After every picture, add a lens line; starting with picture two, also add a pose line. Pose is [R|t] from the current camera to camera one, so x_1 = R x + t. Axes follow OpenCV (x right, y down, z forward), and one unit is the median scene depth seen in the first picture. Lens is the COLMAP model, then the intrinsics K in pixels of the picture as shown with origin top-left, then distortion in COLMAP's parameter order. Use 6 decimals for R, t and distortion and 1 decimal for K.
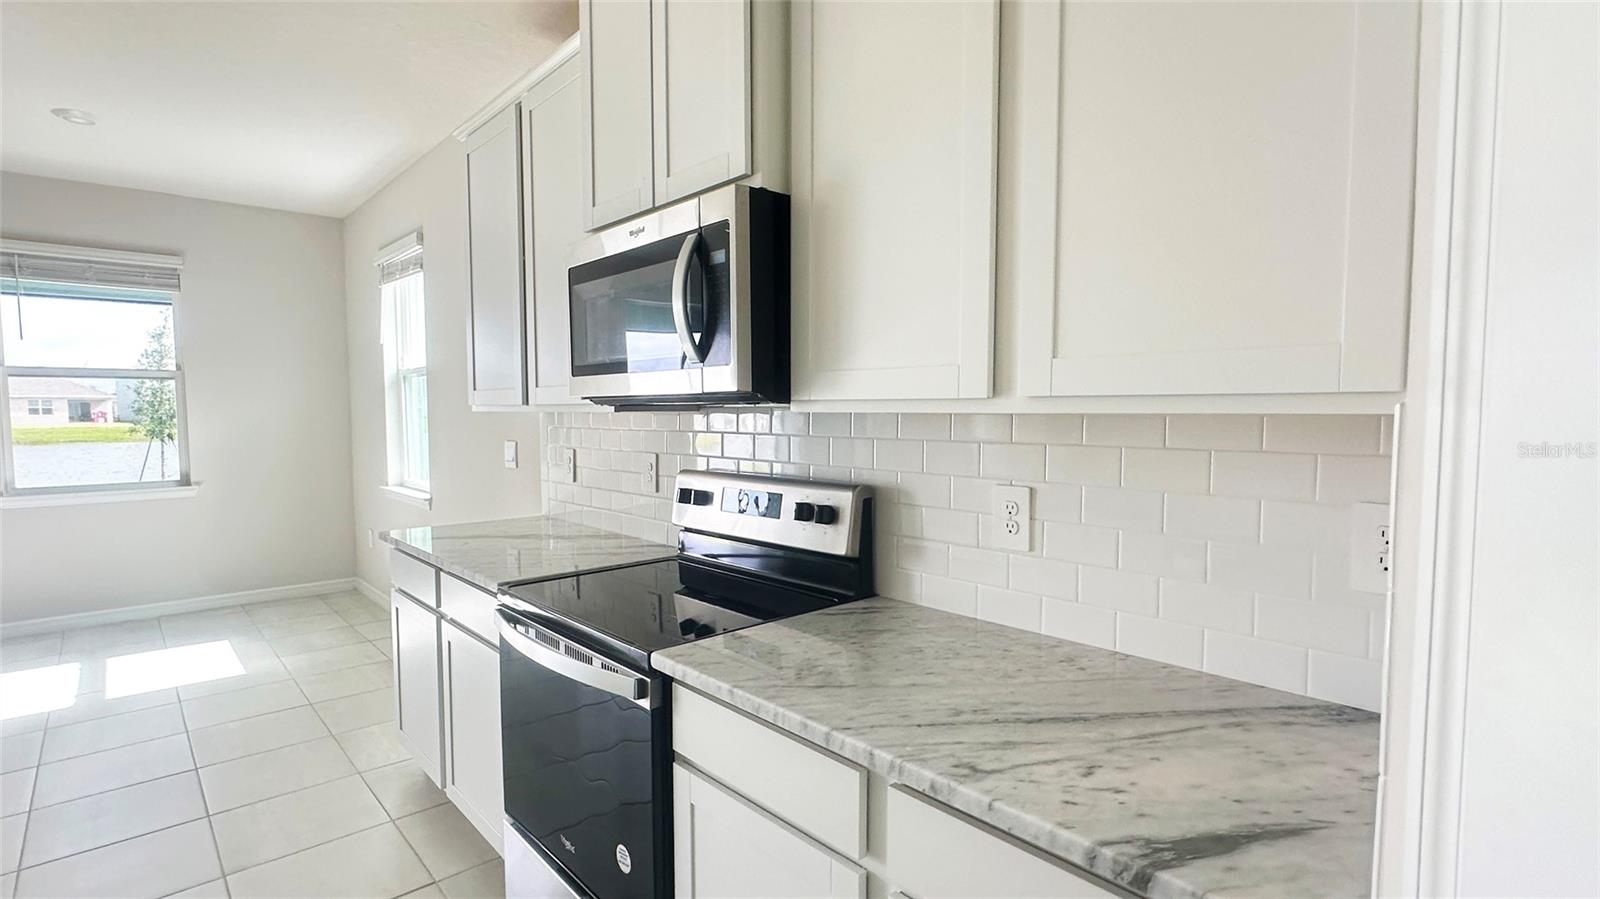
lens RADIAL K [[760.9, 0, 797.9], [0, 760.9, 456.2], [0, 0, 1]] dist [-0.003892, 0.000066]
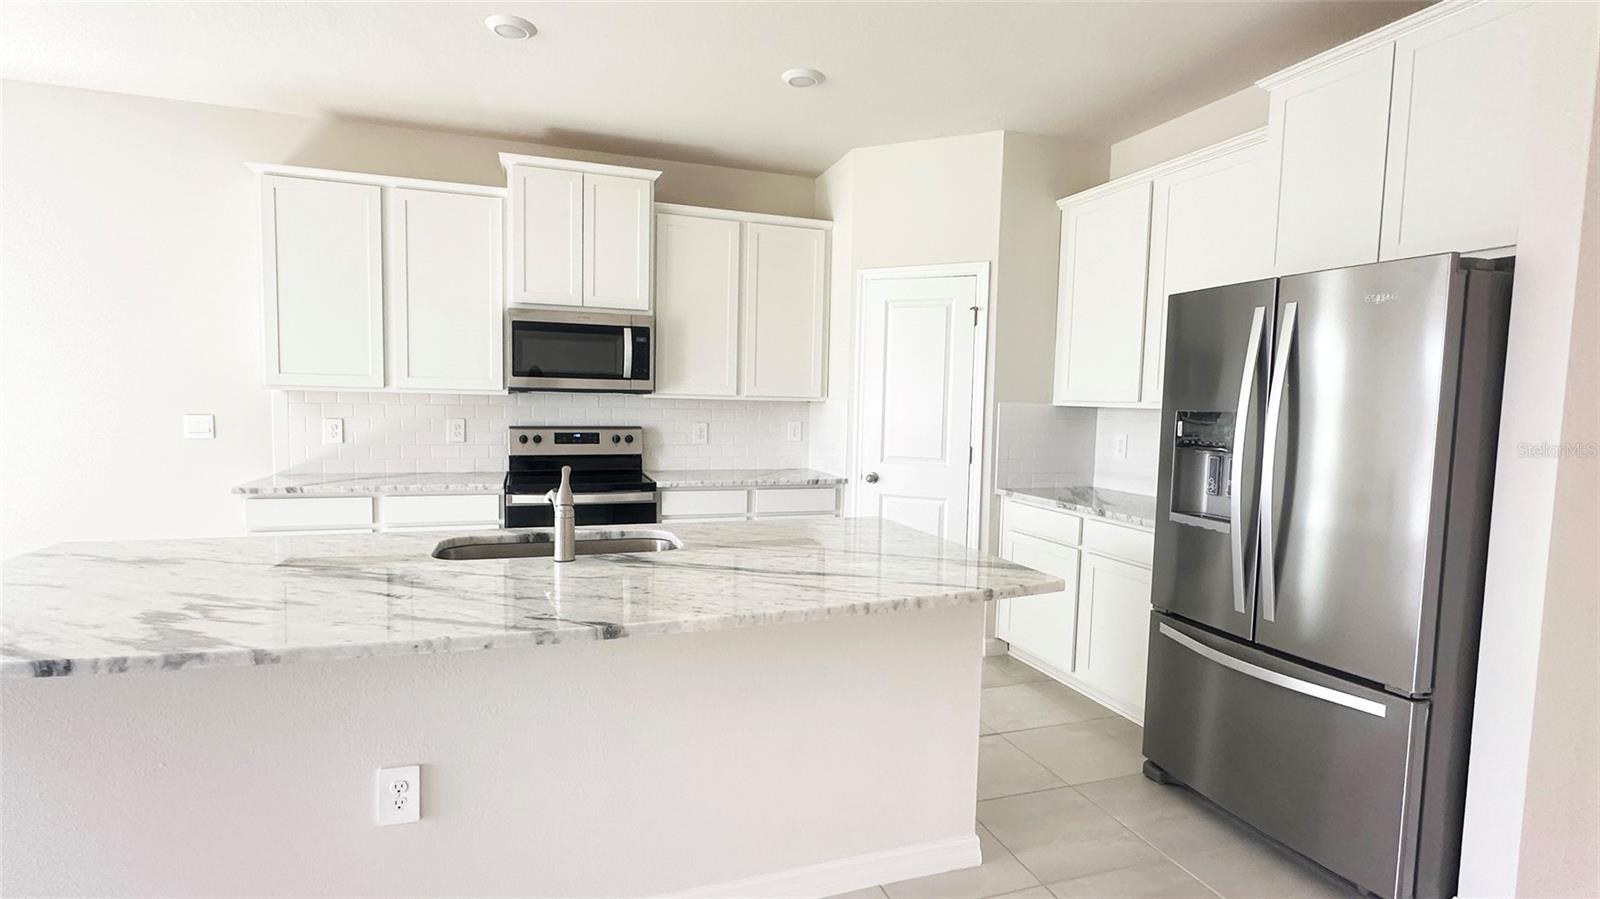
lens RADIAL K [[760.9, 0, 798.1], [0, 760.9, 454.8], [0, 0, 1]] dist [-0.003892, 0.000066]
pose [[0.390248, -0.053200, 0.919171, -0.851370], [0.035988, 0.998448, 0.042509, 0.018041], [-0.920006, 0.016490, 0.391557, -0.197365]]
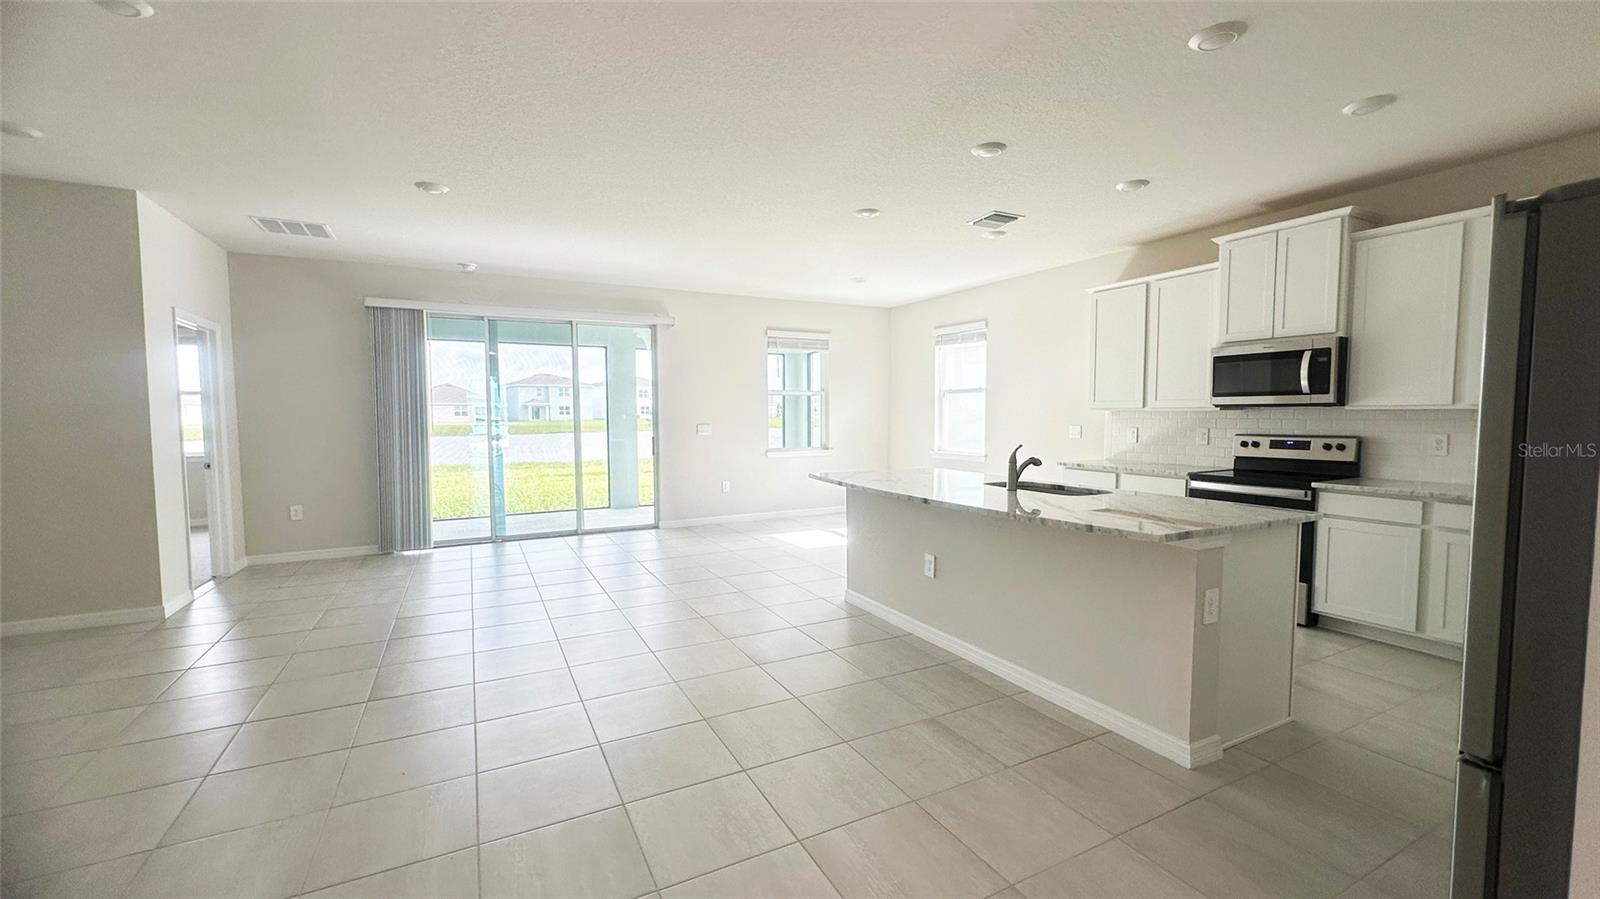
lens RADIAL K [[637.4, 0, 804.0], [0, 637.4, 449.2], [0, 0, 1]] dist [0.001846, 0.000027]
pose [[0.967496, 0.014658, -0.252462, -0.529698], [-0.016054, 0.999865, -0.003473, 0.052078], [0.252377, 0.007413, 0.967601, -0.725163]]
